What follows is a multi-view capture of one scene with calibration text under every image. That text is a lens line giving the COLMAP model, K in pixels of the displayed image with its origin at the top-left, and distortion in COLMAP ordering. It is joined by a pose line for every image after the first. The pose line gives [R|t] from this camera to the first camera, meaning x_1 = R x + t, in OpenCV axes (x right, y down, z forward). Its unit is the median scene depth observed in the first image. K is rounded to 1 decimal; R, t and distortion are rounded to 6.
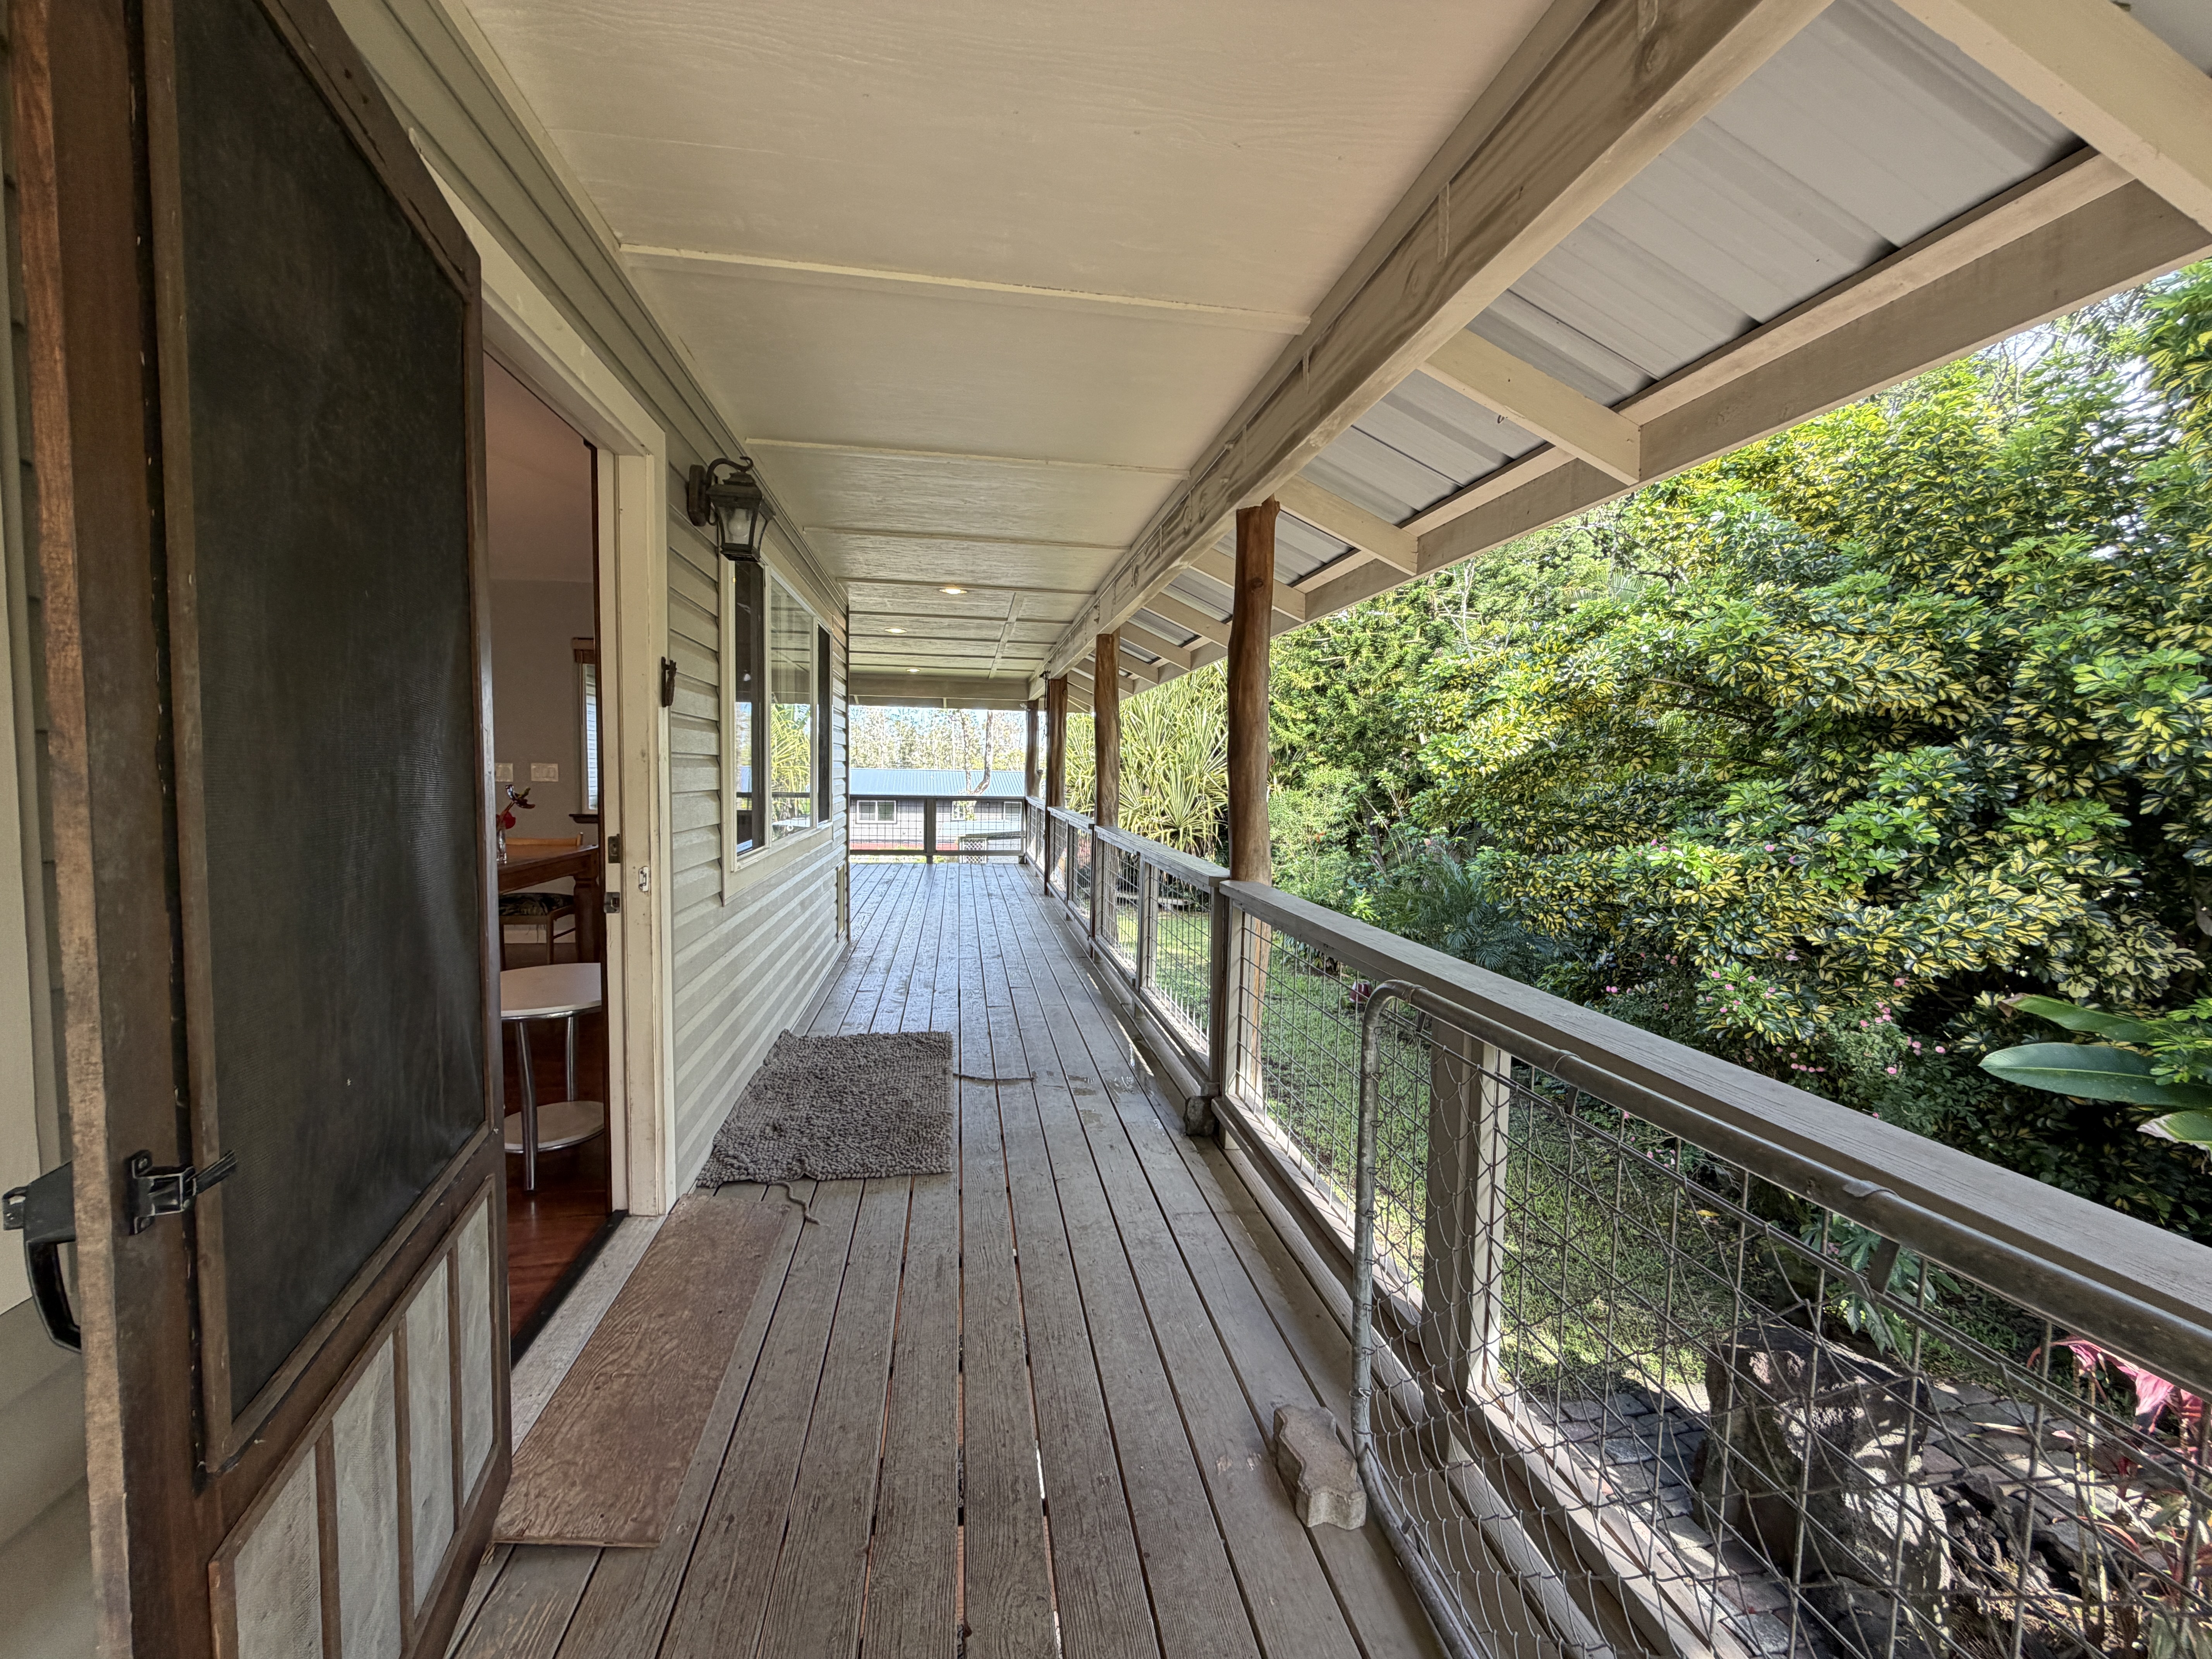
lens RADIAL K [[884.5, 0, 1099.4], [0, 884.5, 829.4], [0, 0, 1]] dist [-0.001597, -0.000120]
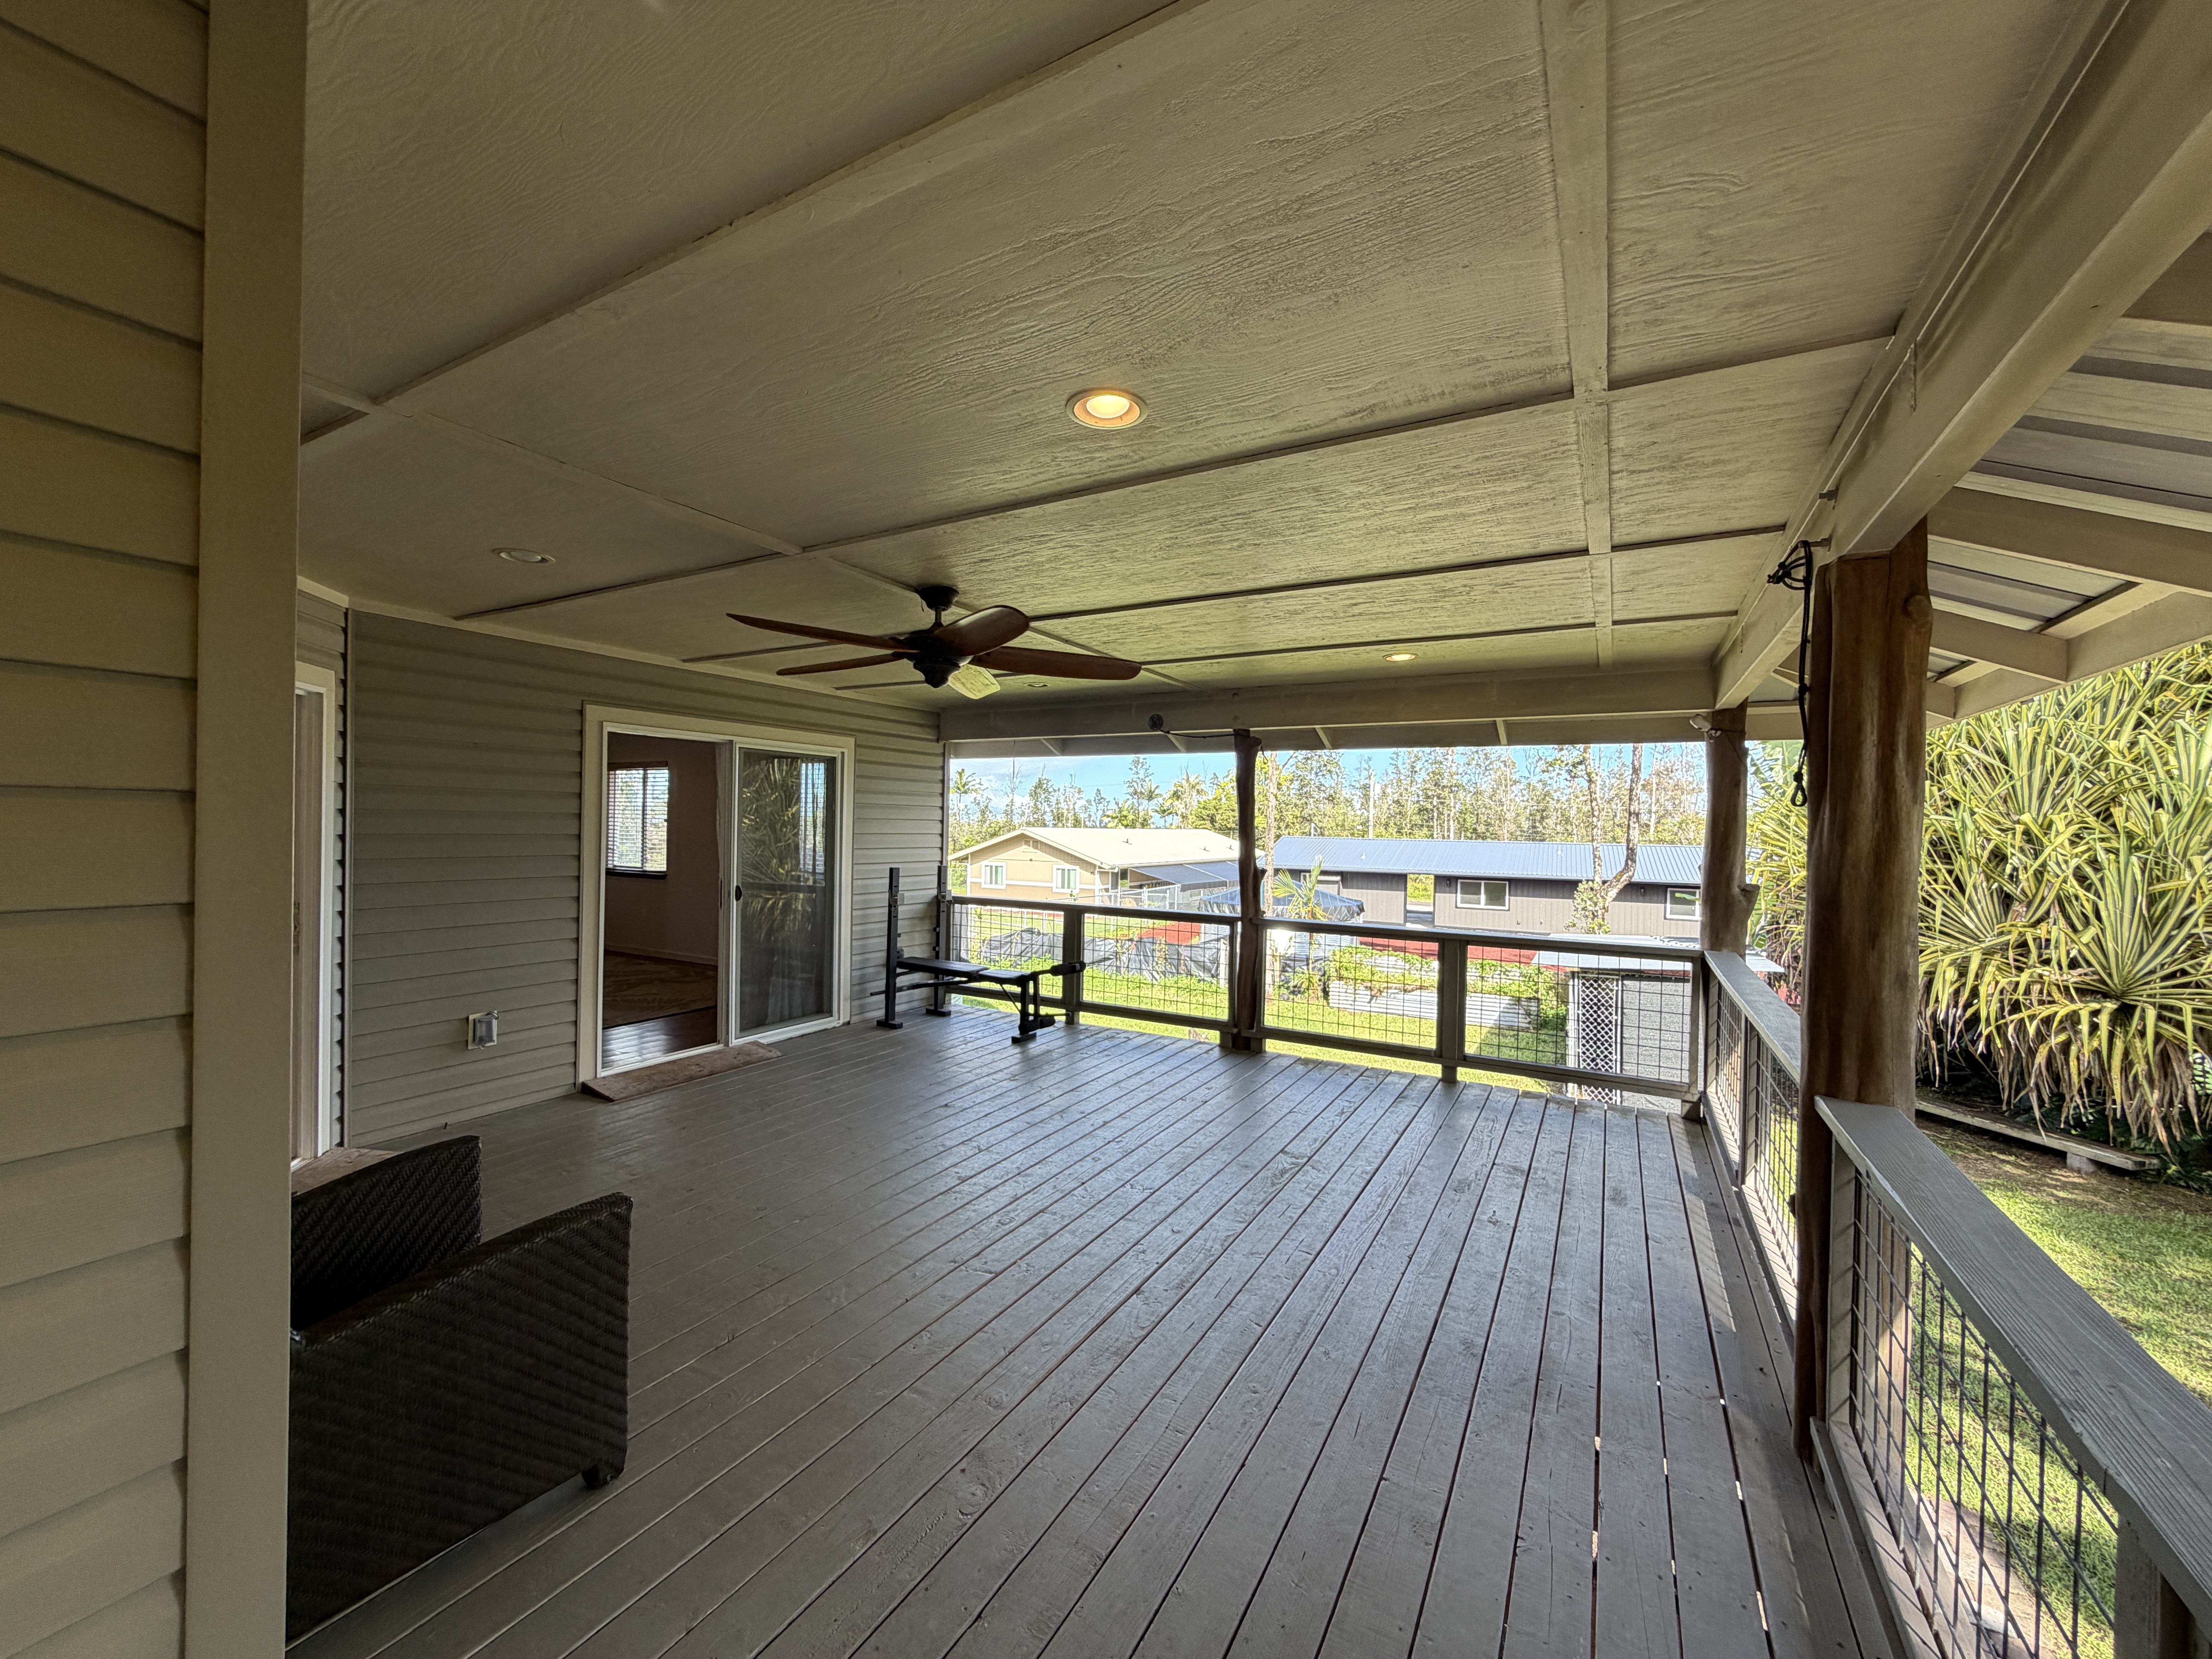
lens RADIAL K [[884.5, 0, 1089.3], [0, 884.5, 826.0], [0, 0, 1]] dist [-0.001597, -0.000120]
pose [[0.770858, -0.001065, -0.637007, -0.034543], [-0.049103, 0.996924, -0.061088, -0.043081], [0.635112, 0.078369, 0.768434, 0.398790]]
